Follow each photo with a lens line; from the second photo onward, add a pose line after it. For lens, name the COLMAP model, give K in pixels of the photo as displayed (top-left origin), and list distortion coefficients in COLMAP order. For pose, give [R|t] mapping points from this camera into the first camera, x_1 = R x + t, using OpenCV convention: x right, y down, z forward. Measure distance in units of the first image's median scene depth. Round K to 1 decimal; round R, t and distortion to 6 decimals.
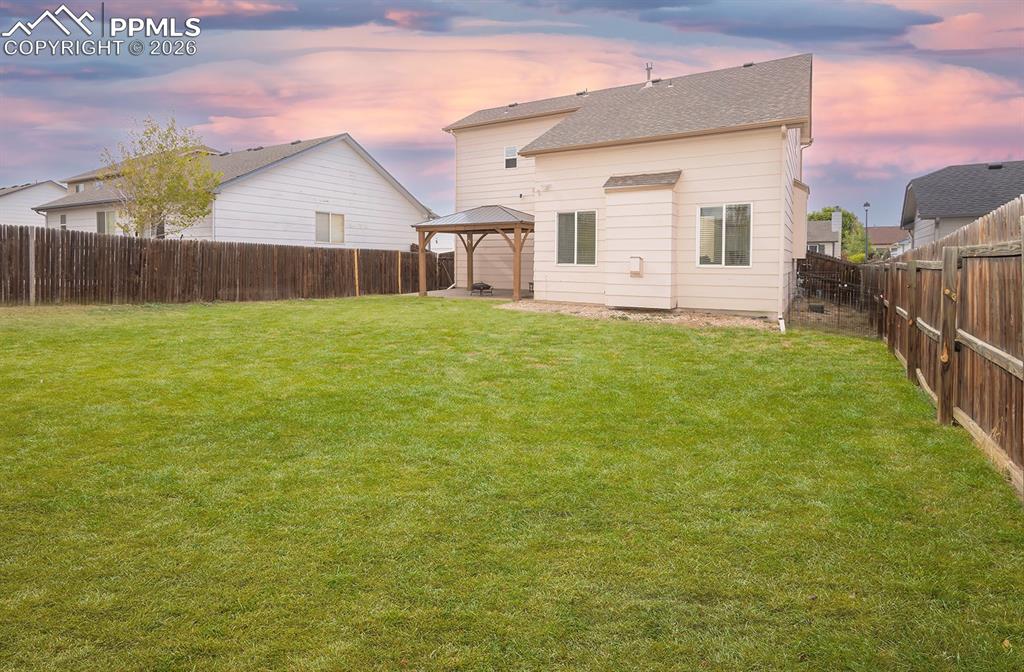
lens RADIAL K [[516.5, 0, 514.3], [0, 516.5, 300.8], [0, 0, 1]] dist [0.001804, -0.000231]
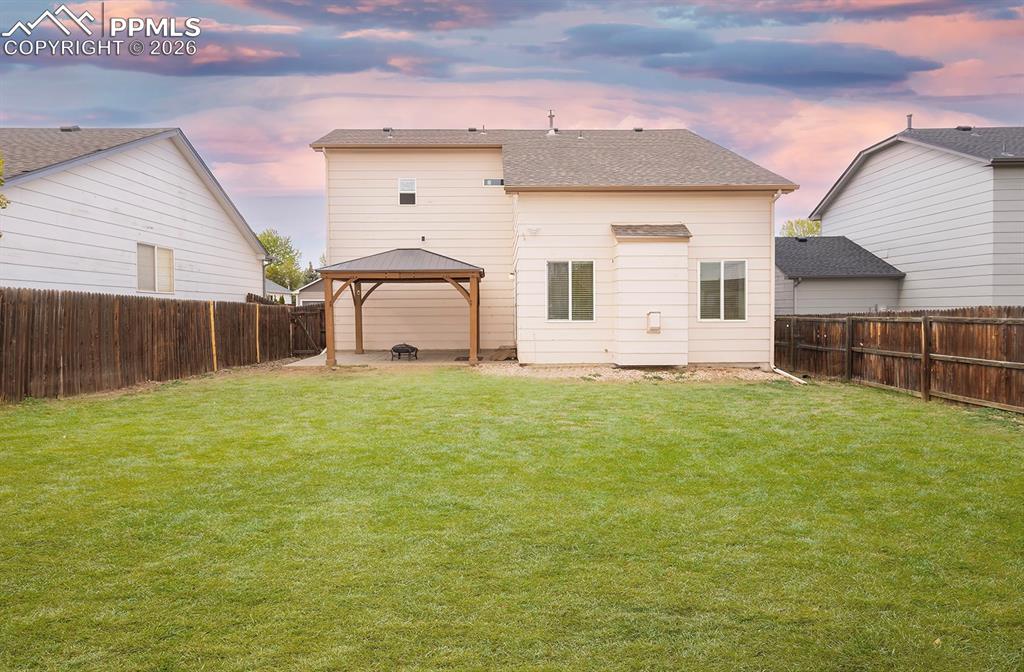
lens RADIAL K [[522.0, 0, 517.6], [0, 522.0, 338.0], [0, 0, 1]] dist [0.000018, 0.000477]
pose [[0.858390, -0.033849, 0.511880, -0.365806], [0.046976, 0.998815, -0.012727, -0.029066], [-0.510843, 0.034971, 0.858963, 0.244883]]
